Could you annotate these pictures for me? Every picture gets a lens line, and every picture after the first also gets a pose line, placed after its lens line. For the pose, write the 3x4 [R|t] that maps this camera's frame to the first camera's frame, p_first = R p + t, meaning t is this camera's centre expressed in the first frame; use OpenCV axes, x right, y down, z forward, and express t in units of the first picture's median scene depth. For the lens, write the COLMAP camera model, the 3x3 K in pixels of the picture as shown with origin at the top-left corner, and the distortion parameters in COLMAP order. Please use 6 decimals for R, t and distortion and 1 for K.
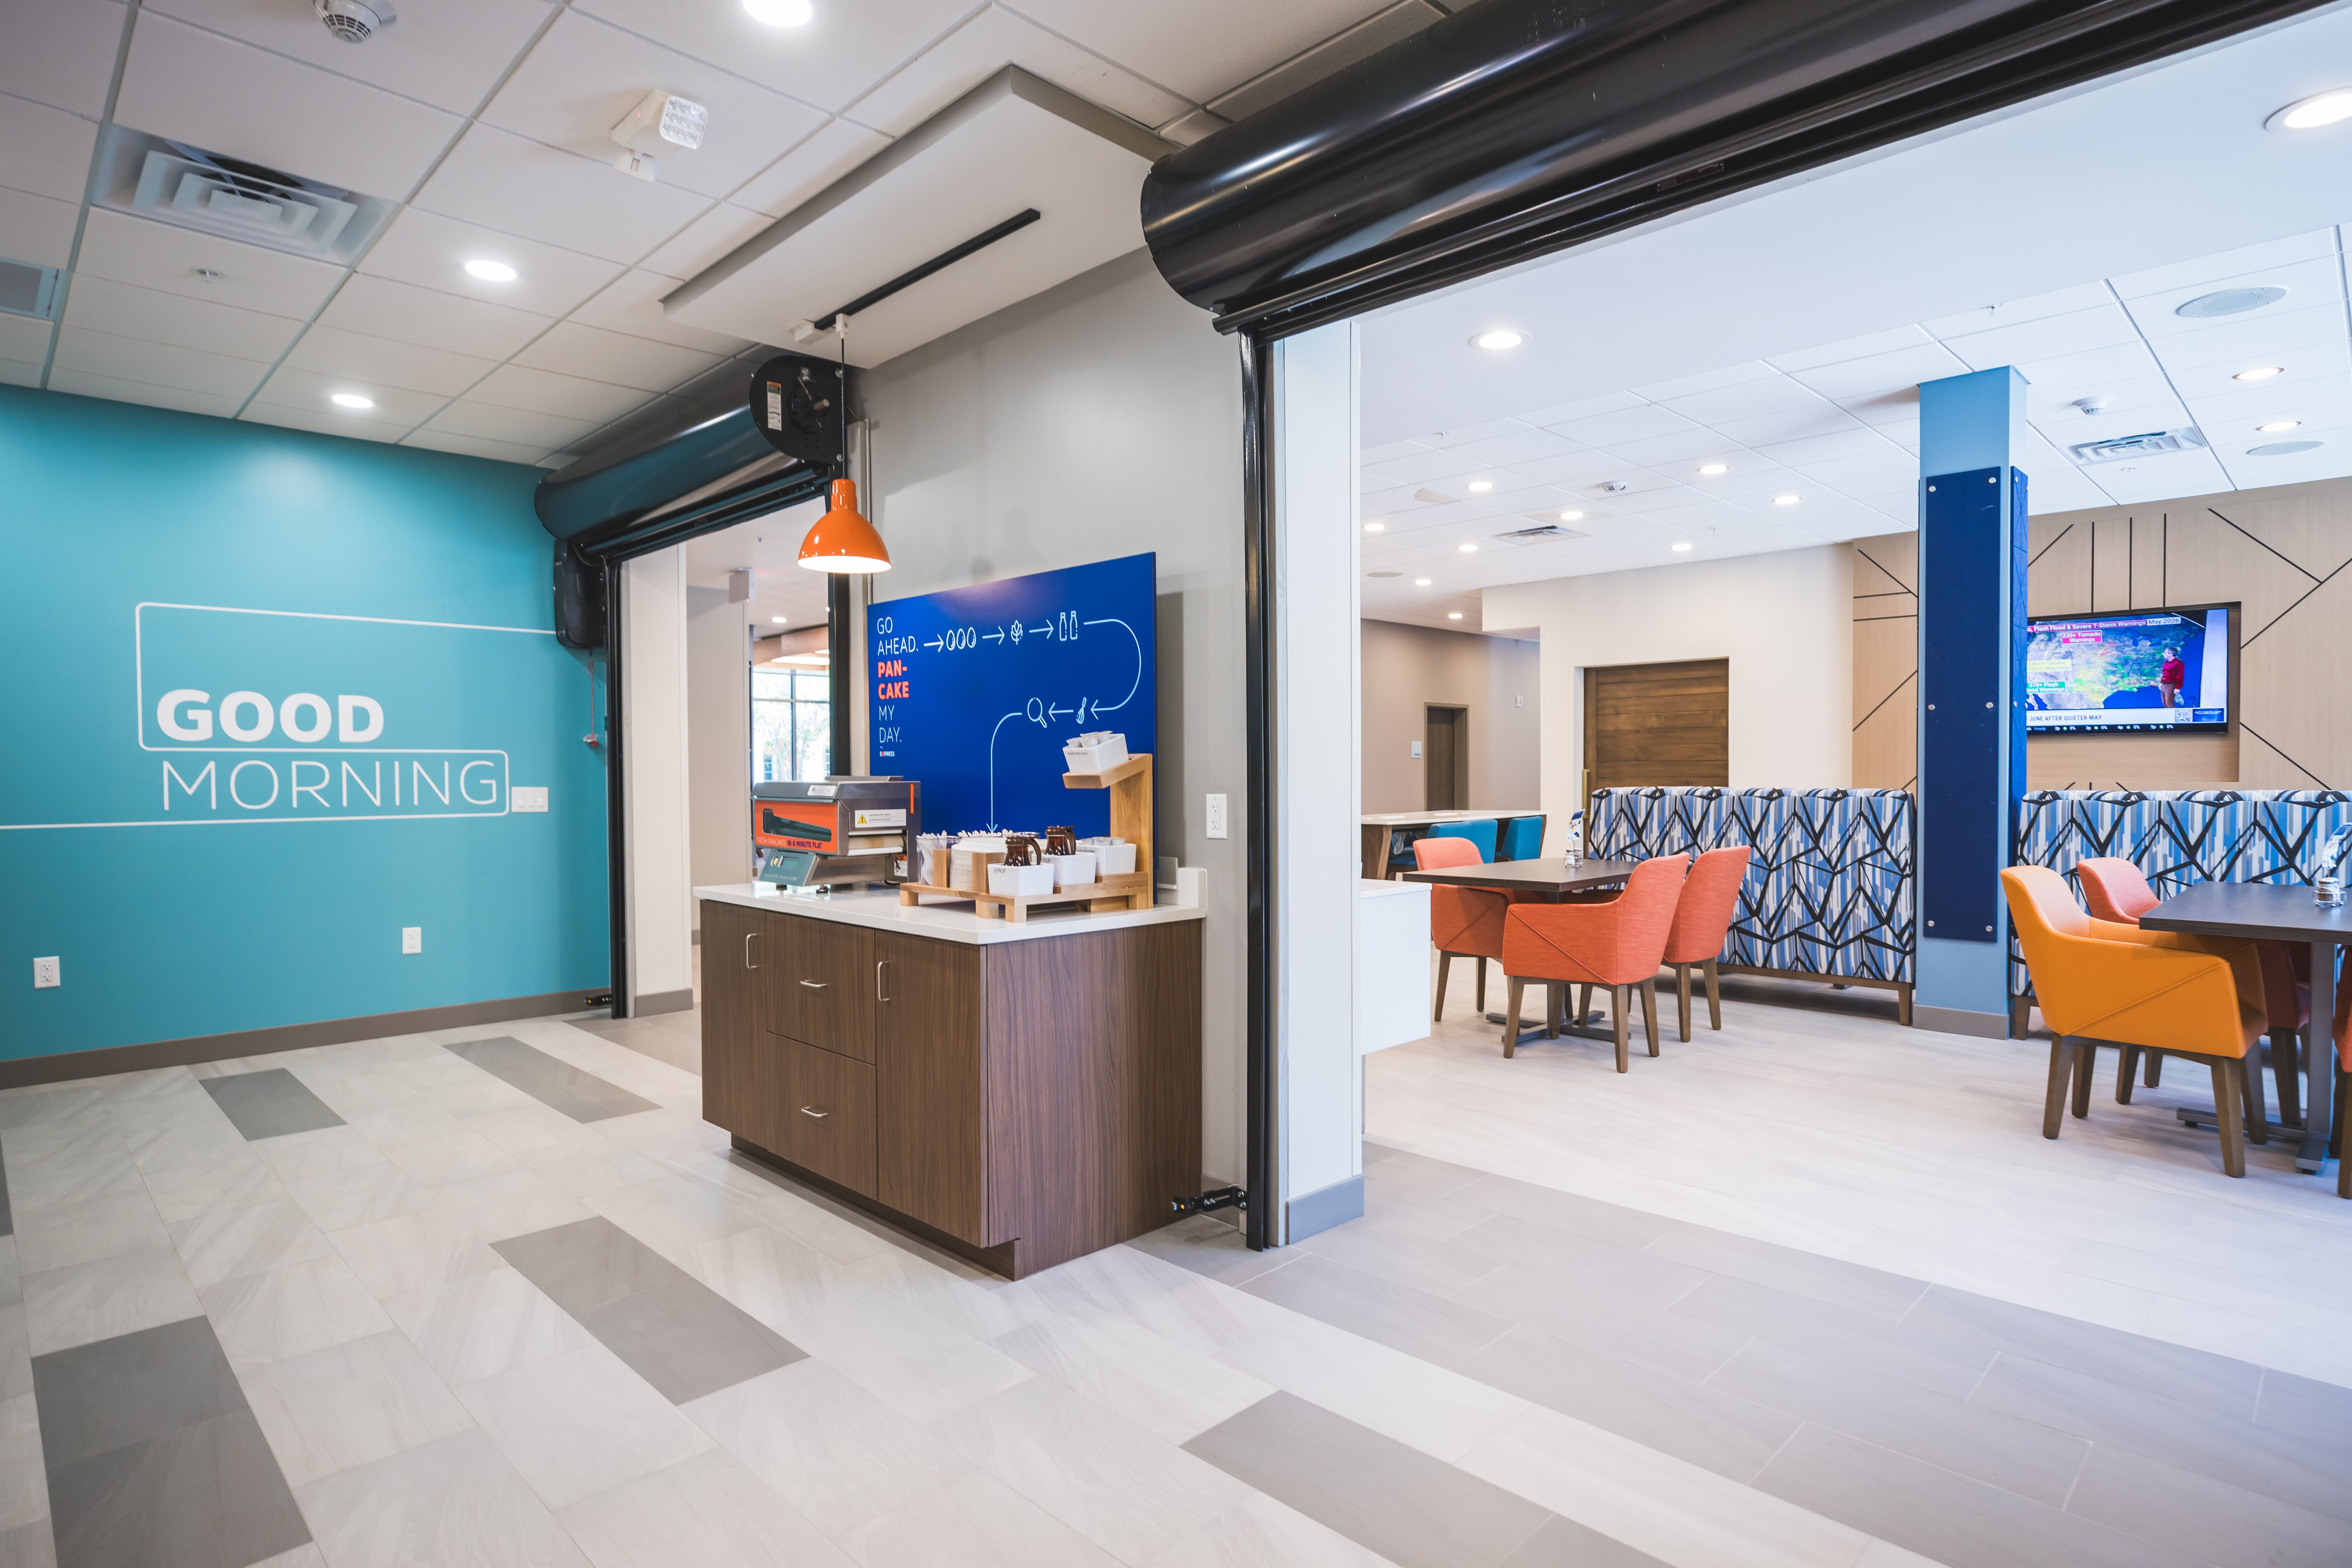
lens RADIAL K [[1233.7, 0, 1176.0], [0, 1233.7, 784.0], [0, 0, 1]] dist [-0.000675, 0.000121]
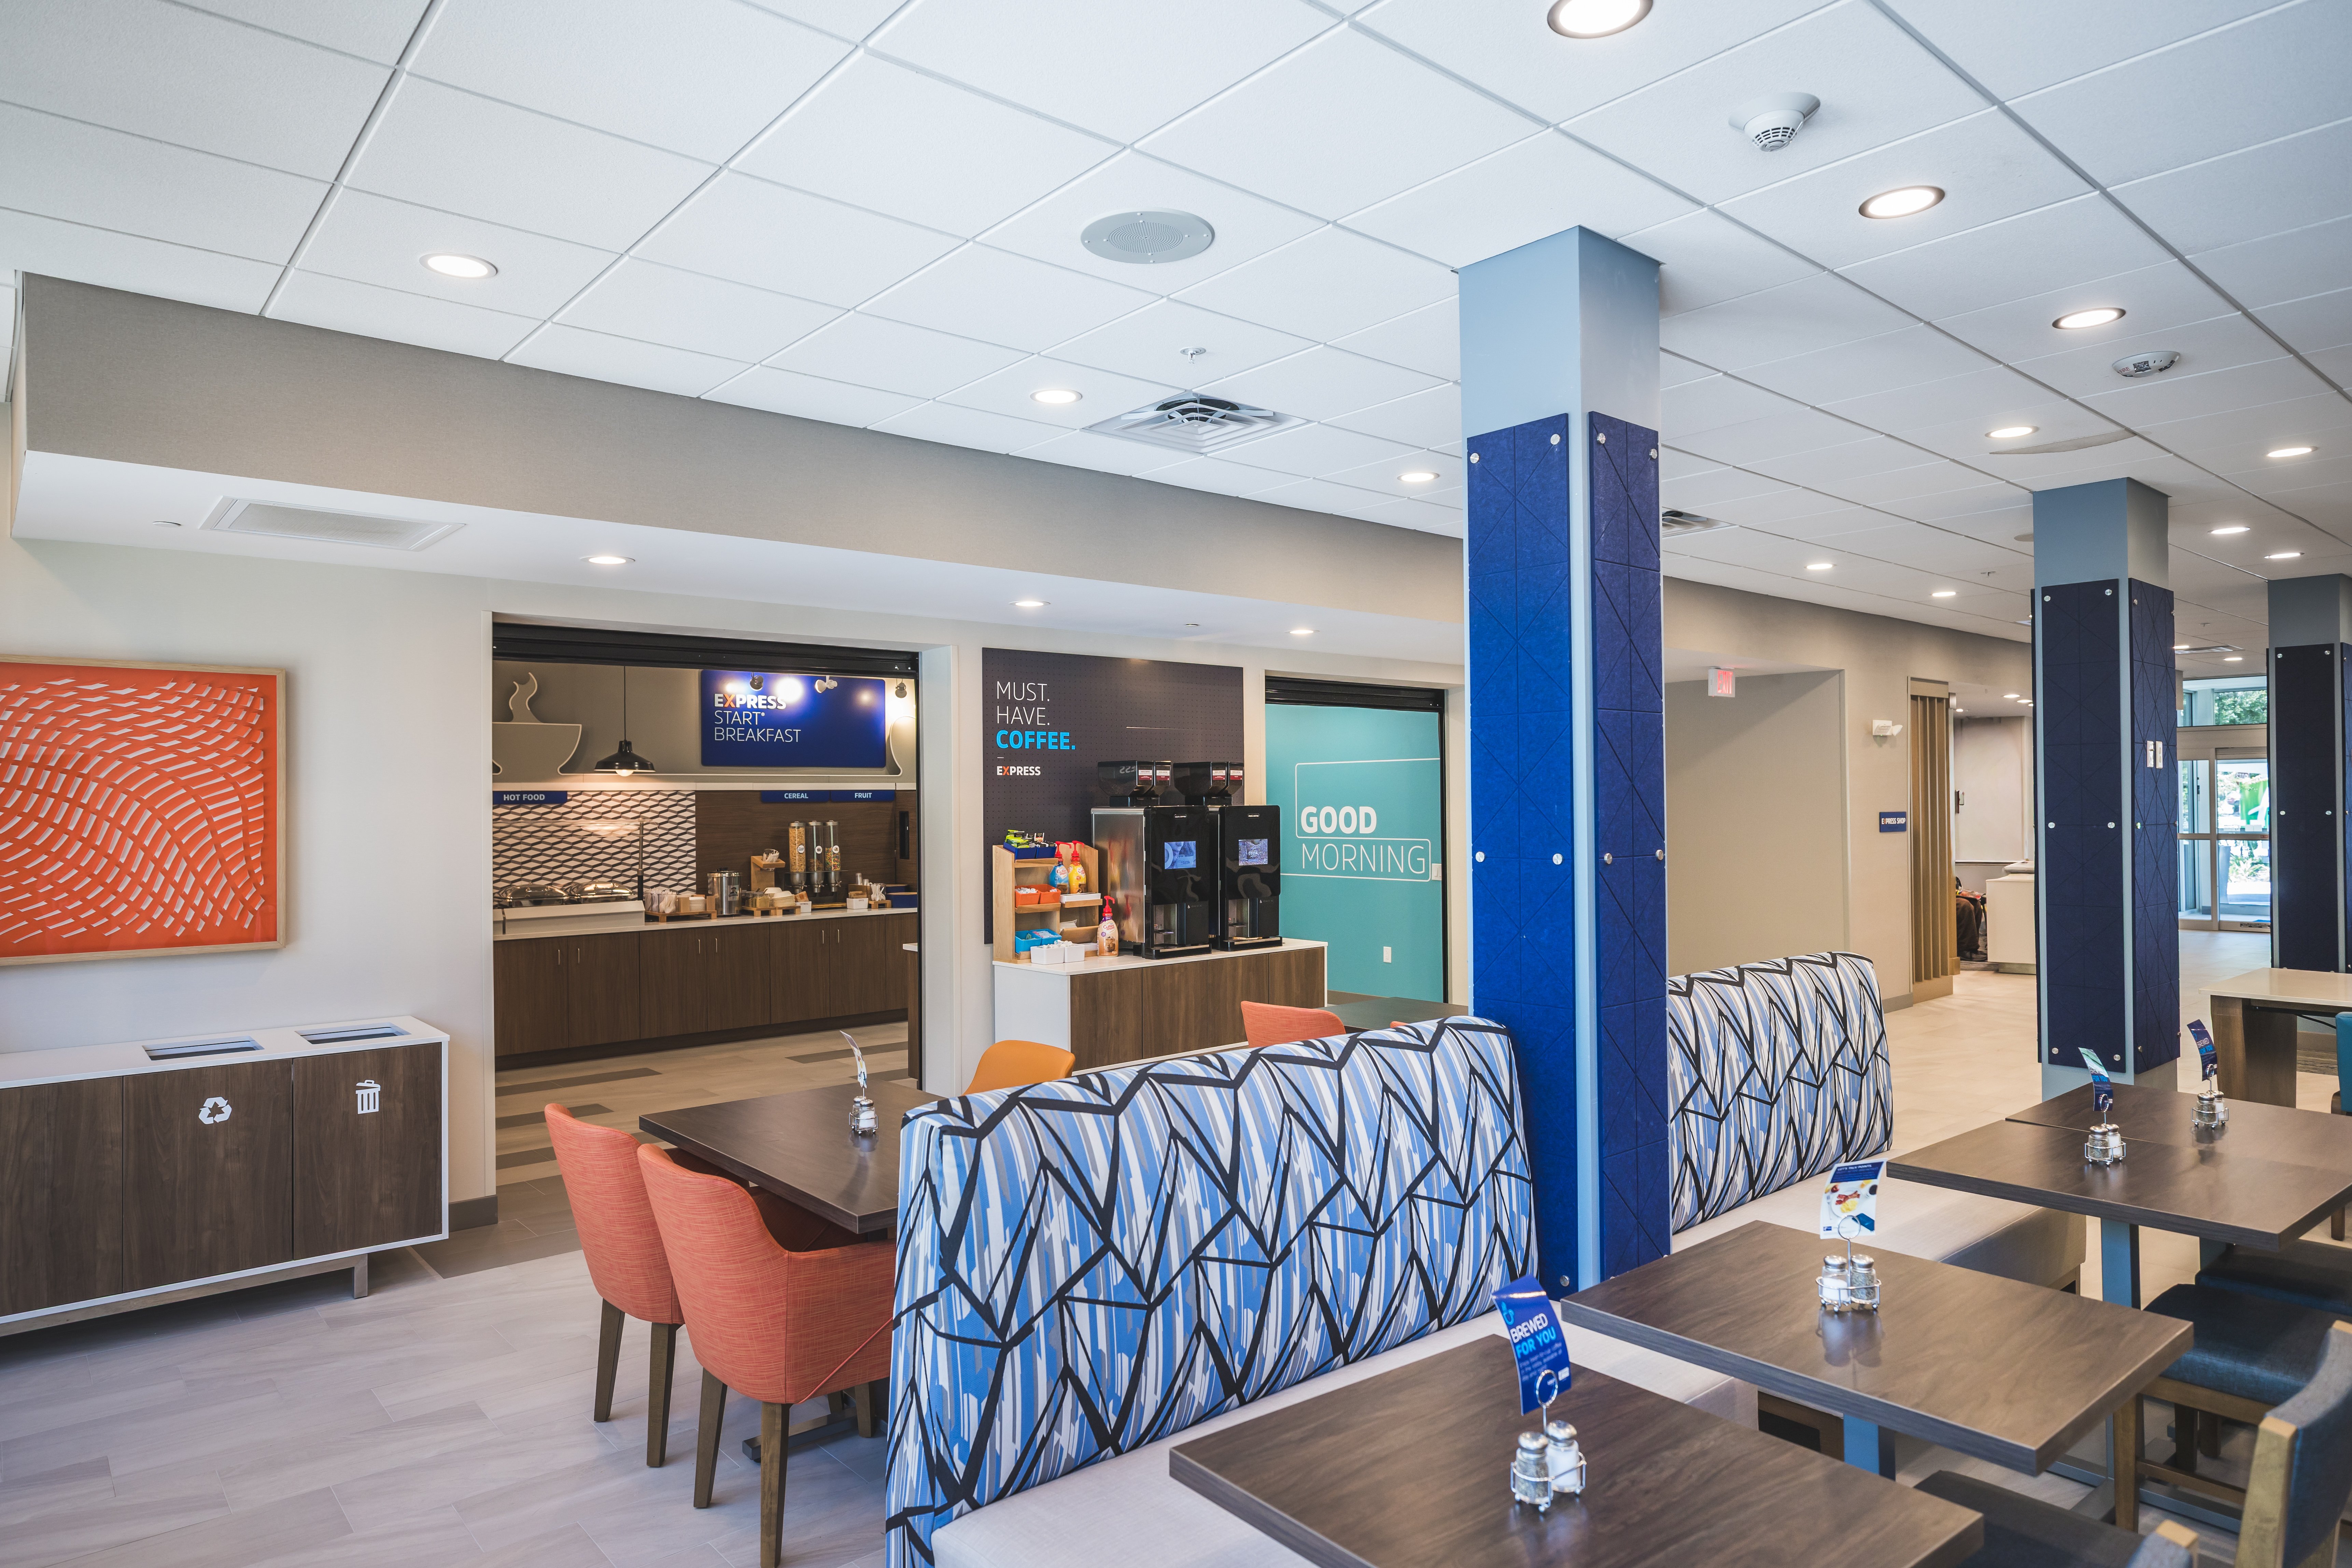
lens RADIAL K [[1389.3, 0, 1176.0], [0, 1389.3, 784.0], [0, 0, 1]] dist [0.014825, 0.000674]
pose [[-0.073553, -0.005274, -0.997277, 2.135228], [-0.001036, 0.999986, -0.005212, -0.153883], [0.997291, 0.000650, -0.073557, 1.459364]]
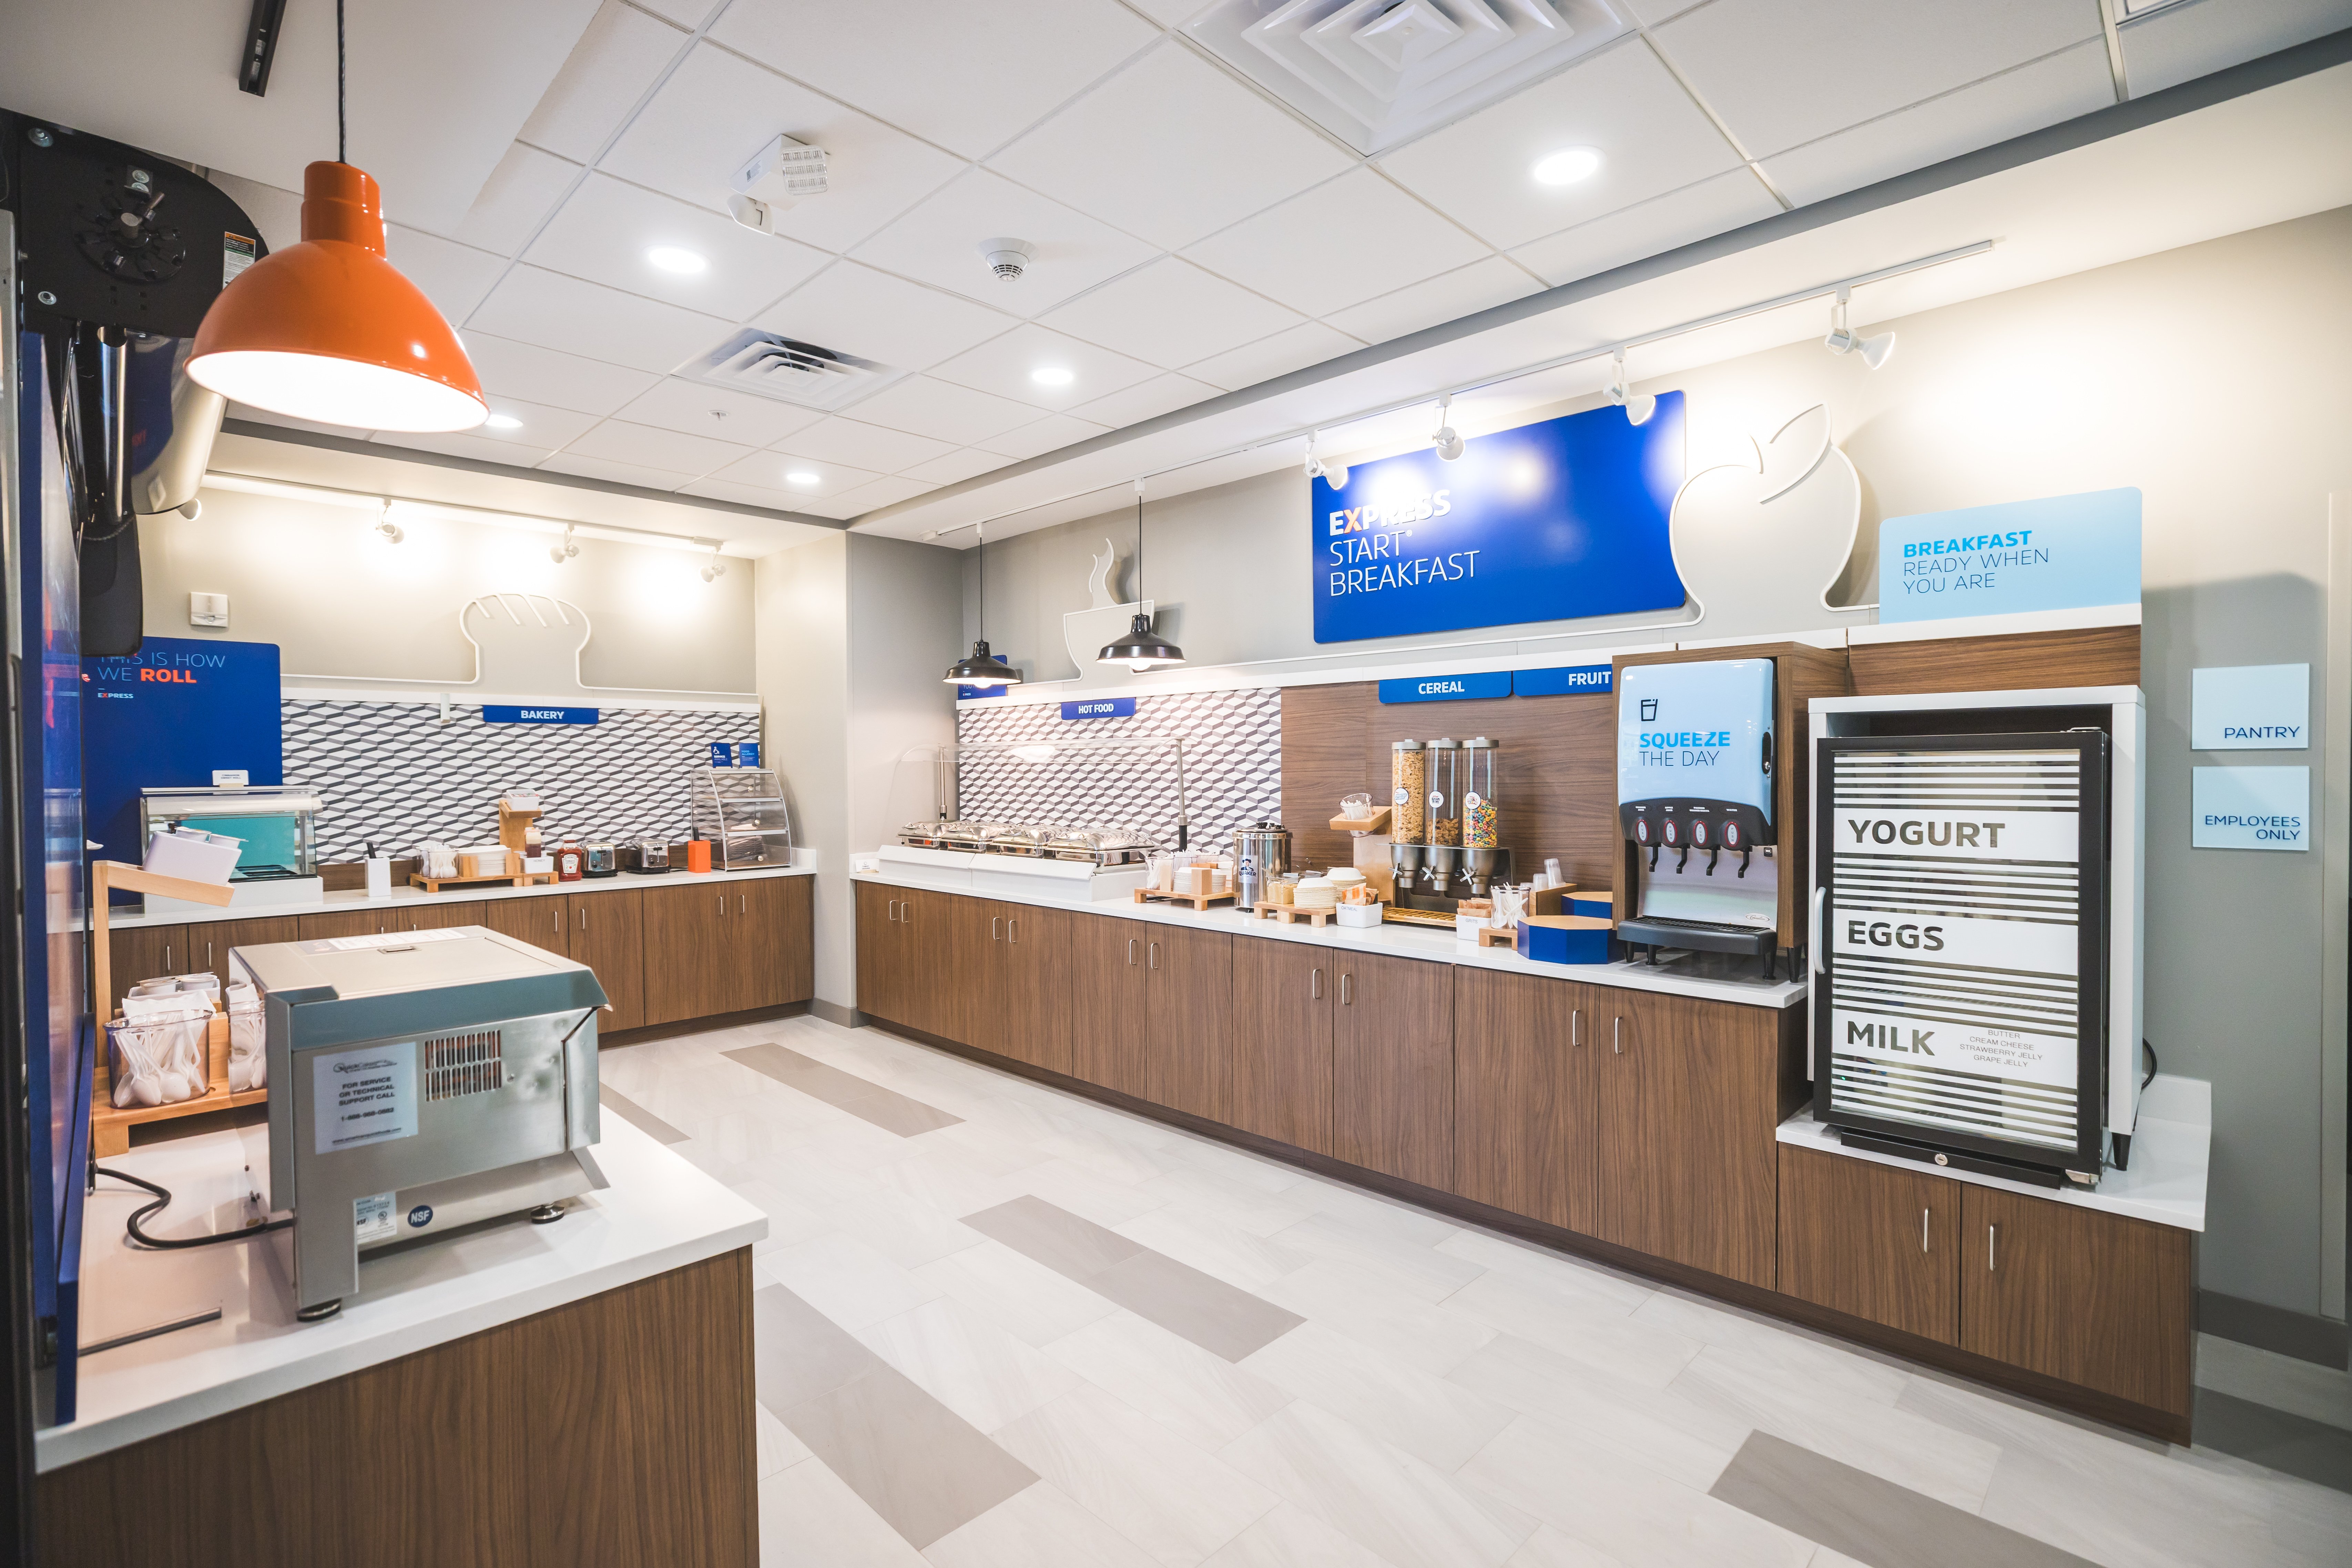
lens RADIAL K [[1085.0, 0, 1176.0], [0, 1085.0, 784.0], [0, 0, 1]] dist [-0.025343, 0.000100]
pose [[-0.999887, 0.011039, -0.010189, -0.598382], [0.010731, 0.999500, 0.029741, -0.076597], [0.010512, 0.029628, -0.999506, 1.561212]]
